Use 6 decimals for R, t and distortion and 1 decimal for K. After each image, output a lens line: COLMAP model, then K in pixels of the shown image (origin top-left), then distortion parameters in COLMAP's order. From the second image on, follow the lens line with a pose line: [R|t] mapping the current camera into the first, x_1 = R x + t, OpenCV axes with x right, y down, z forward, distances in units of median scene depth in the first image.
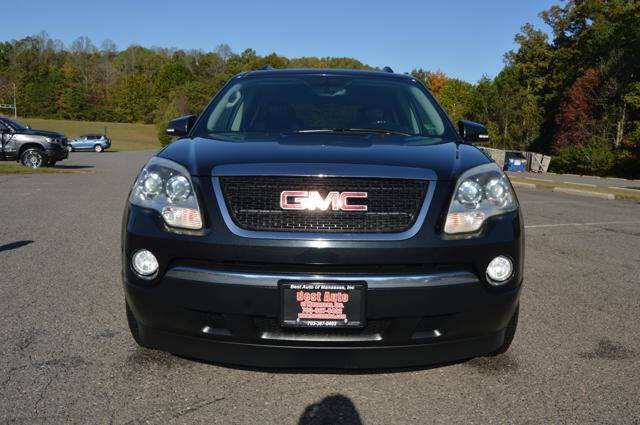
lens RADIAL K [[536.5, 0, 329.0], [0, 536.5, 209.2], [0, 0, 1]] dist [-0.077190, 0.015786]
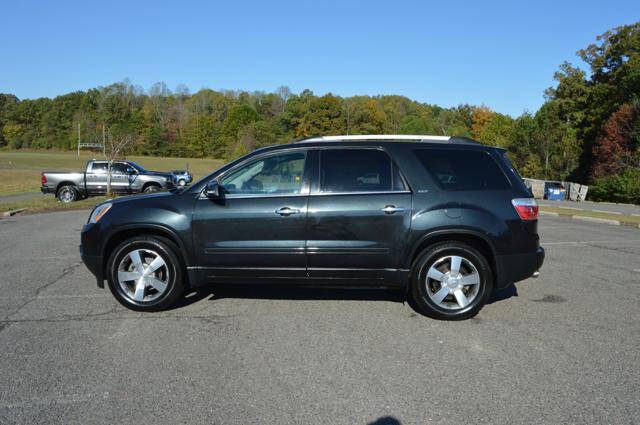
lens RADIAL K [[507.6, 0, 326.4], [0, 507.6, 212.1], [0, 0, 1]] dist [-0.092169, 0.036782]
pose [[0.994497, -0.004615, -0.104662, -0.004682], [-0.000329, 0.998887, -0.047168, 0.001073], [0.104763, 0.046943, 0.993389, -0.040425]]
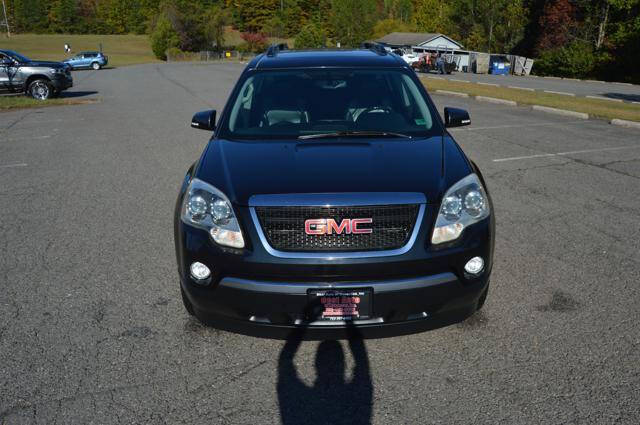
lens RADIAL K [[507.6, 0, 326.4], [0, 507.6, 212.1], [0, 0, 1]] dist [-0.092169, 0.036782]
pose [[0.999407, -0.034064, 0.004978, -0.001242], [0.032408, 0.979705, 0.197809, -0.008158], [-0.011615, -0.197530, 0.980228, -0.005310]]
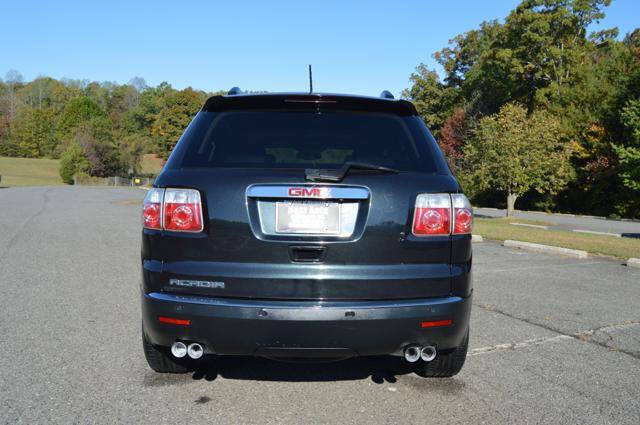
lens RADIAL K [[573.4, 0, 332.4], [0, 573.4, 202.4], [0, 0, 1]] dist [-0.070298, 0.011853]
pose [[0.993178, -0.011627, 0.116025, 0.066552], [0.020826, 0.996705, -0.078388, 0.011825], [-0.114731, 0.080269, 0.990148, -0.096303]]
